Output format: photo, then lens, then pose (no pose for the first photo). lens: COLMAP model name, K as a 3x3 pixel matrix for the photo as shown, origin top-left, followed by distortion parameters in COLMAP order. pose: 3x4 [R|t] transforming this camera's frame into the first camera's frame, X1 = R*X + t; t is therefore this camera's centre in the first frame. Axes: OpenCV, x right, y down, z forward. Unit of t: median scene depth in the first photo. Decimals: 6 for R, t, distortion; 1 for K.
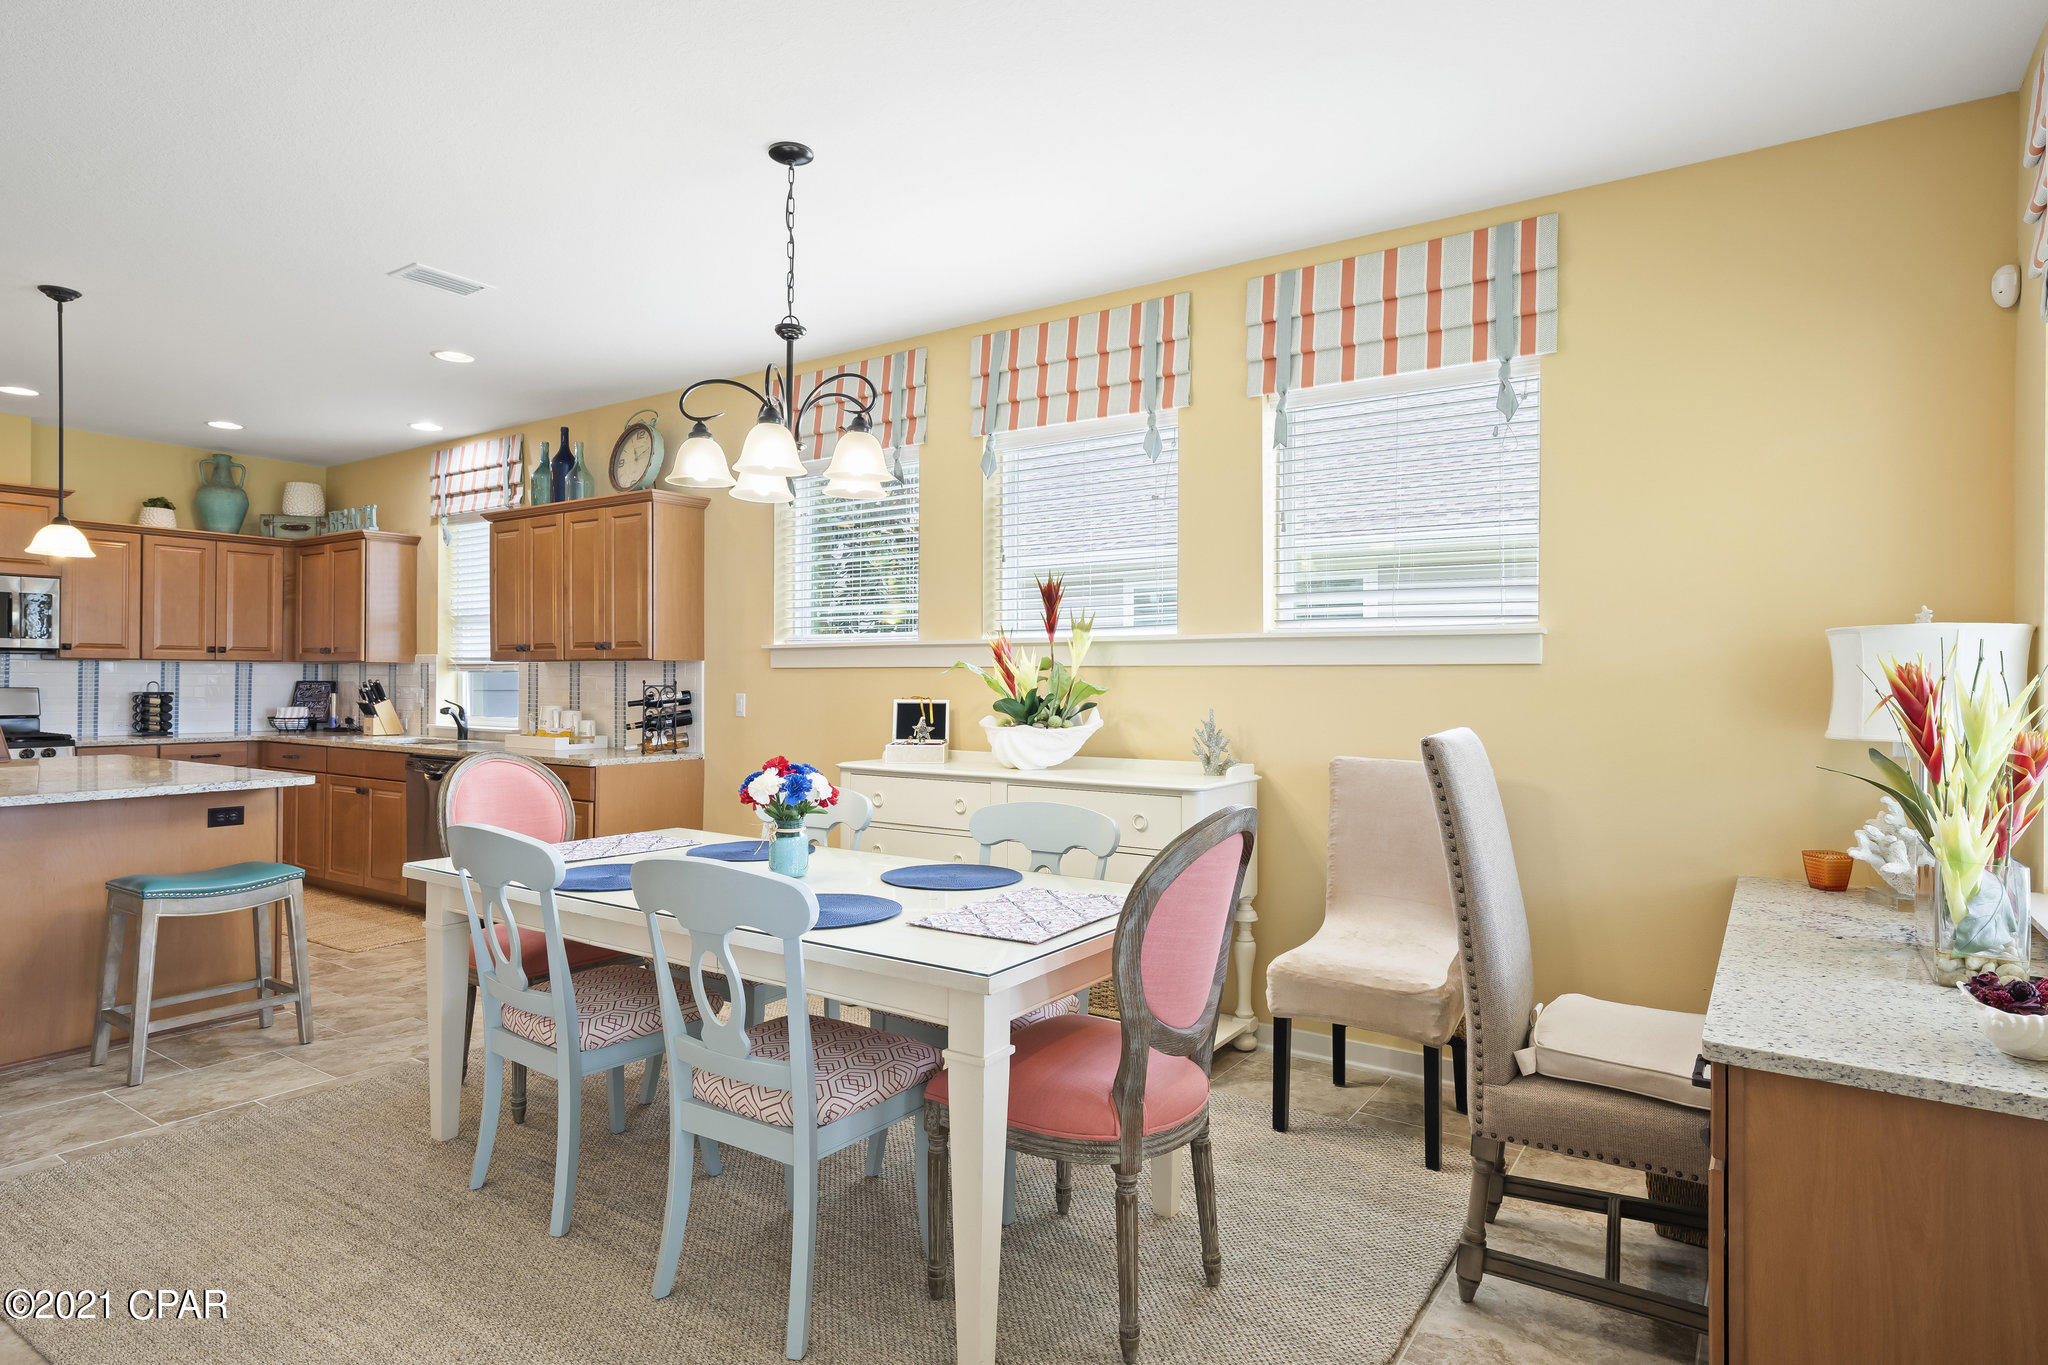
lens RADIAL K [[1106.0, 0, 1024.0], [0, 1106.0, 682.5], [0, 0, 1]] dist [0.000032, 0.000851]
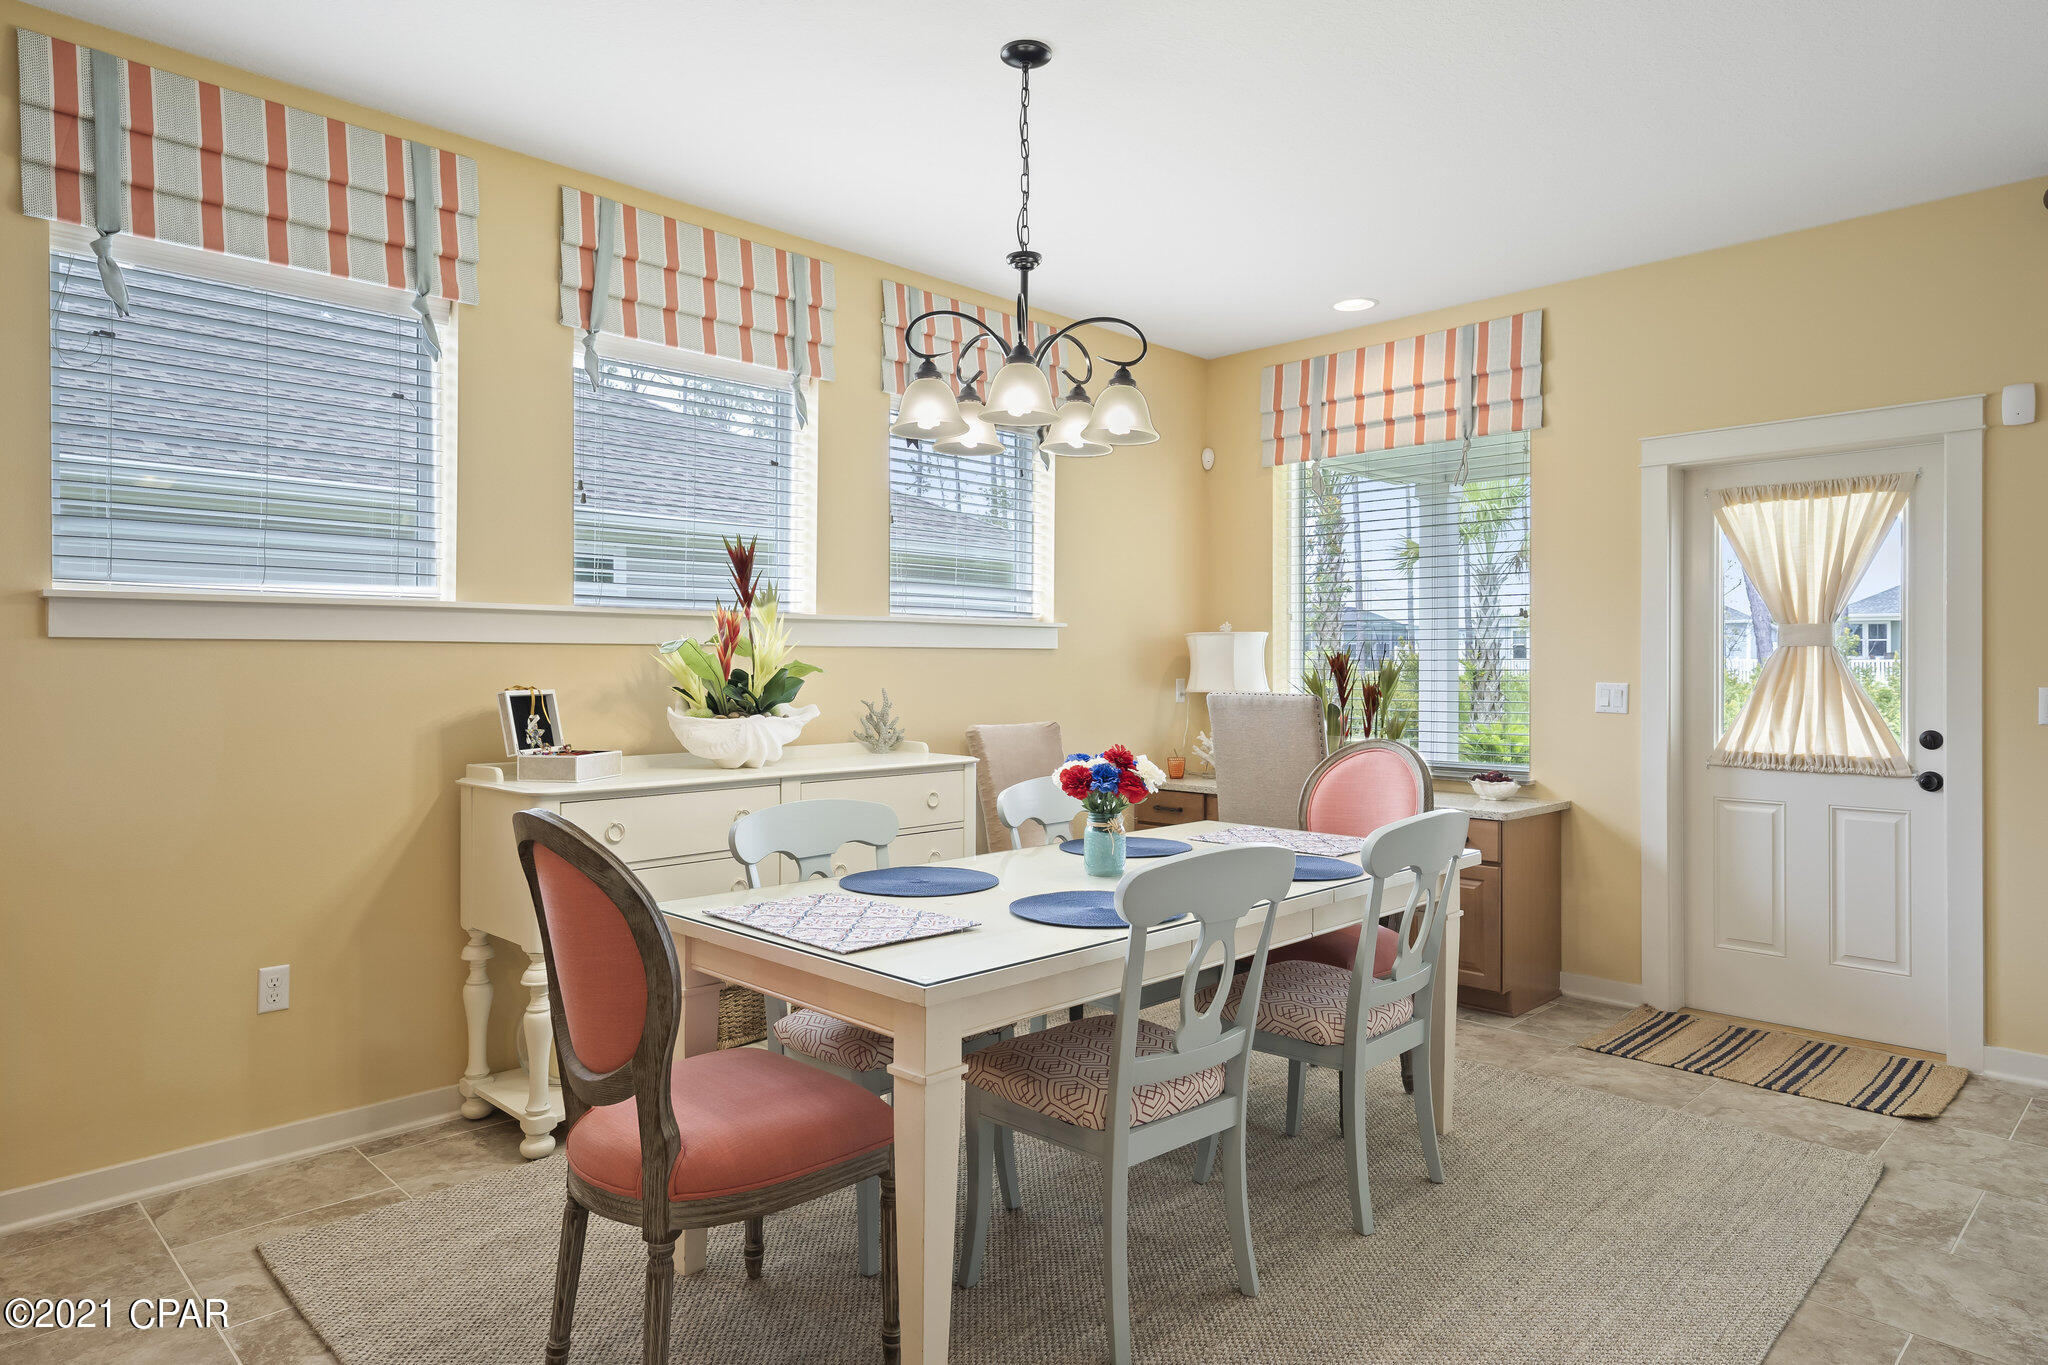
lens RADIAL K [[1225.4, 0, 1025.2], [0, 1225.4, 656.4], [0, 0, 1]] dist [0.023475, 0.000031]
pose [[0.182958, -0.000505, 0.983121, -0.547077], [-0.000876, 0.999999, 0.000676, -0.004369], [-0.983120, -0.000985, 0.182957, 0.388791]]
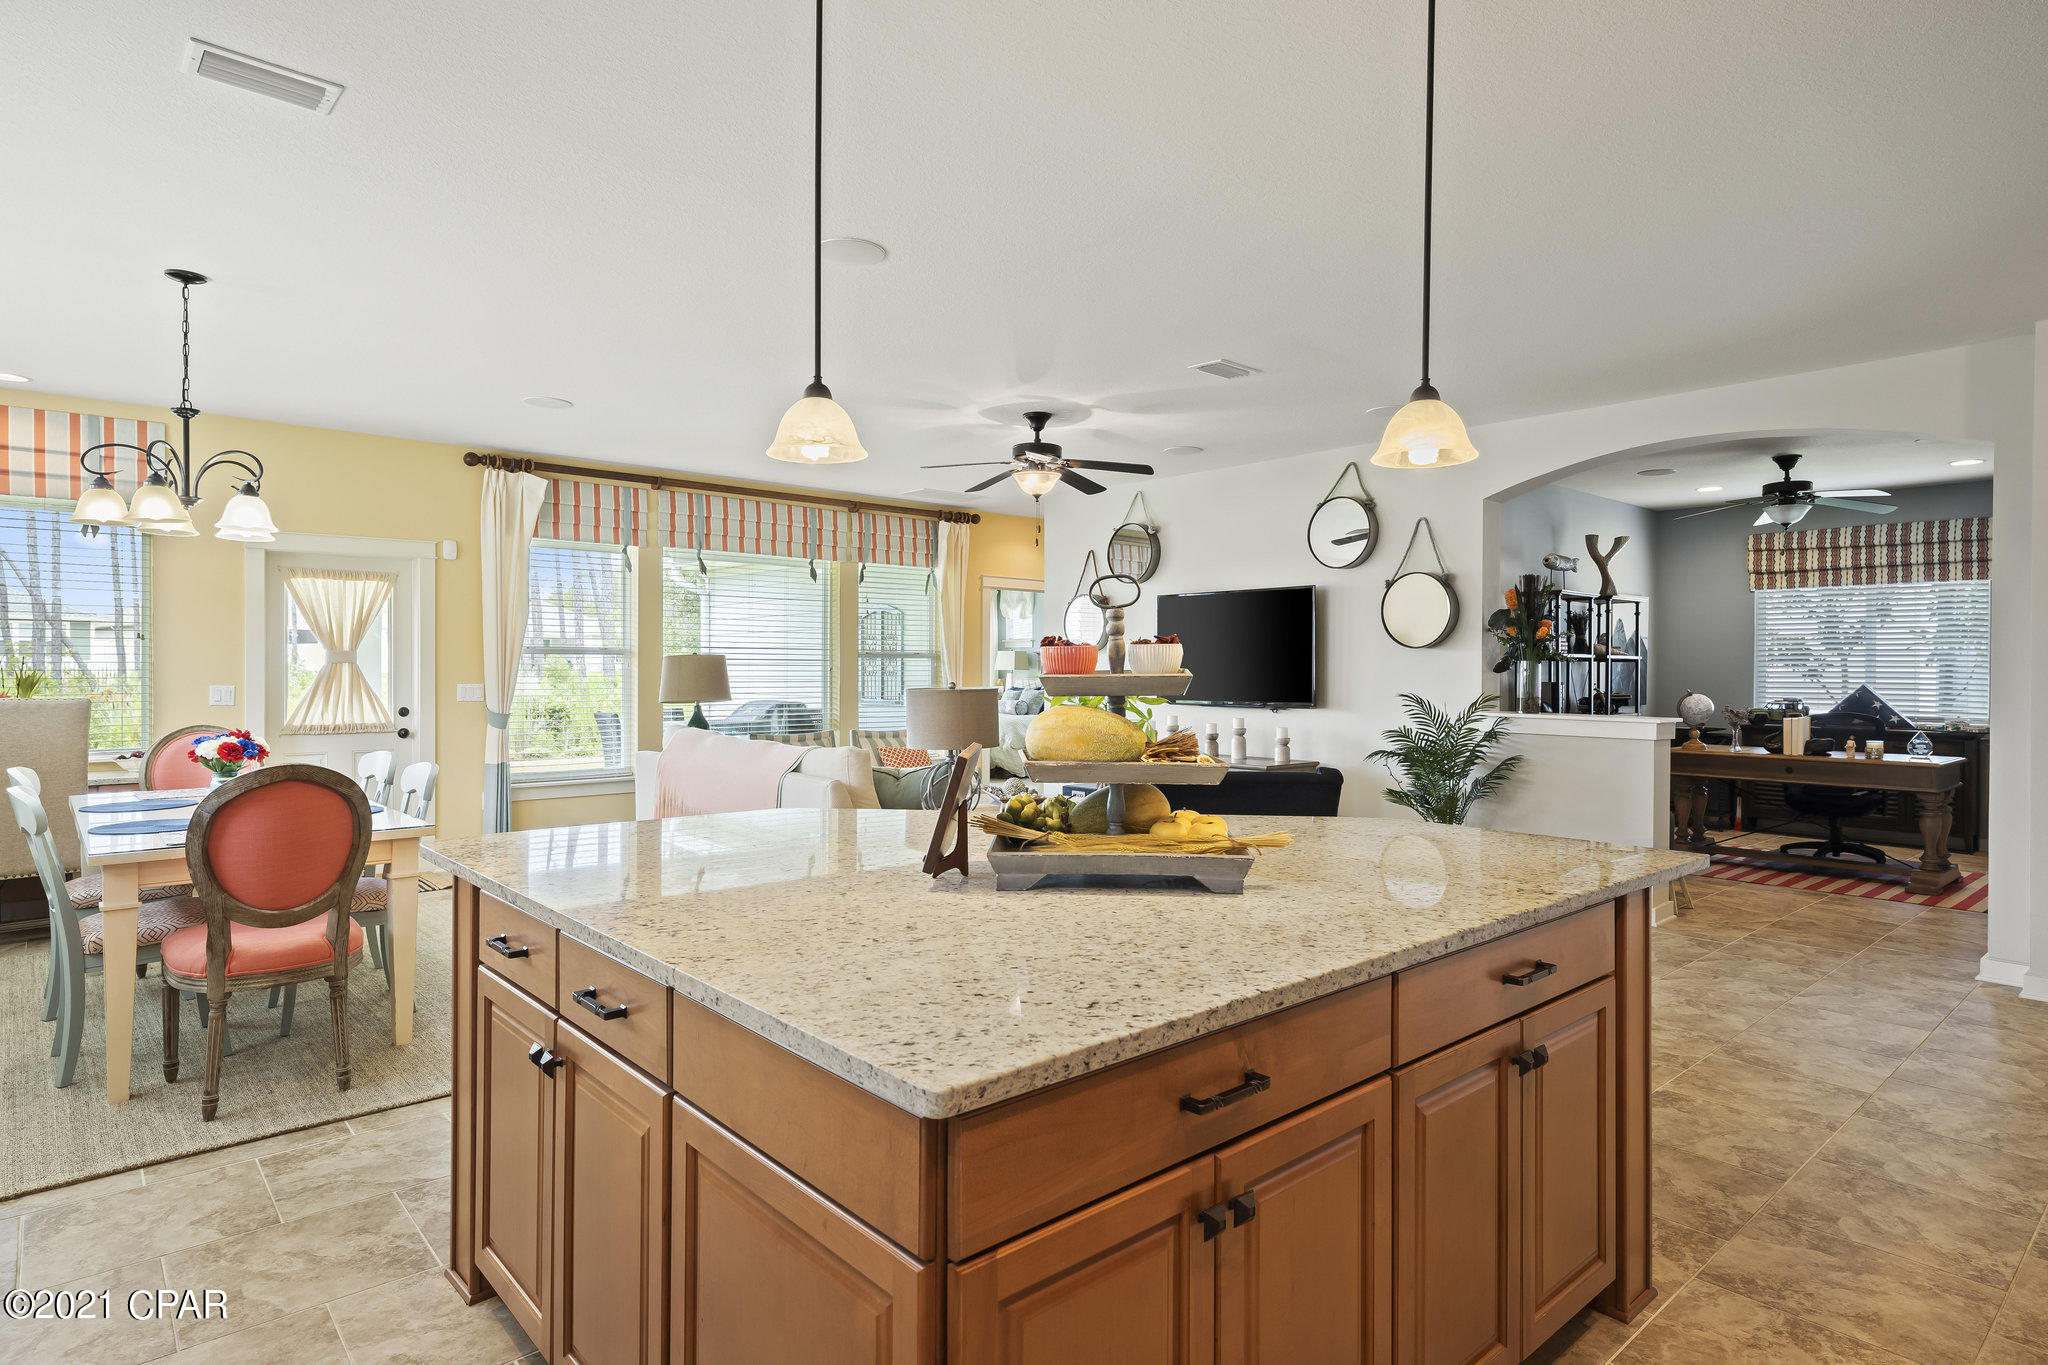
lens RADIAL K [[1113.0, 0, 1024.0], [0, 1113.0, 682.5], [0, 0, 1]] dist [0.019795, 0.000781]
pose [[-0.970962, -0.012579, 0.238901, -0.702303], [-0.008948, 0.999828, 0.016275, -0.014390], [-0.239065, 0.013665, -0.970908, 0.977389]]
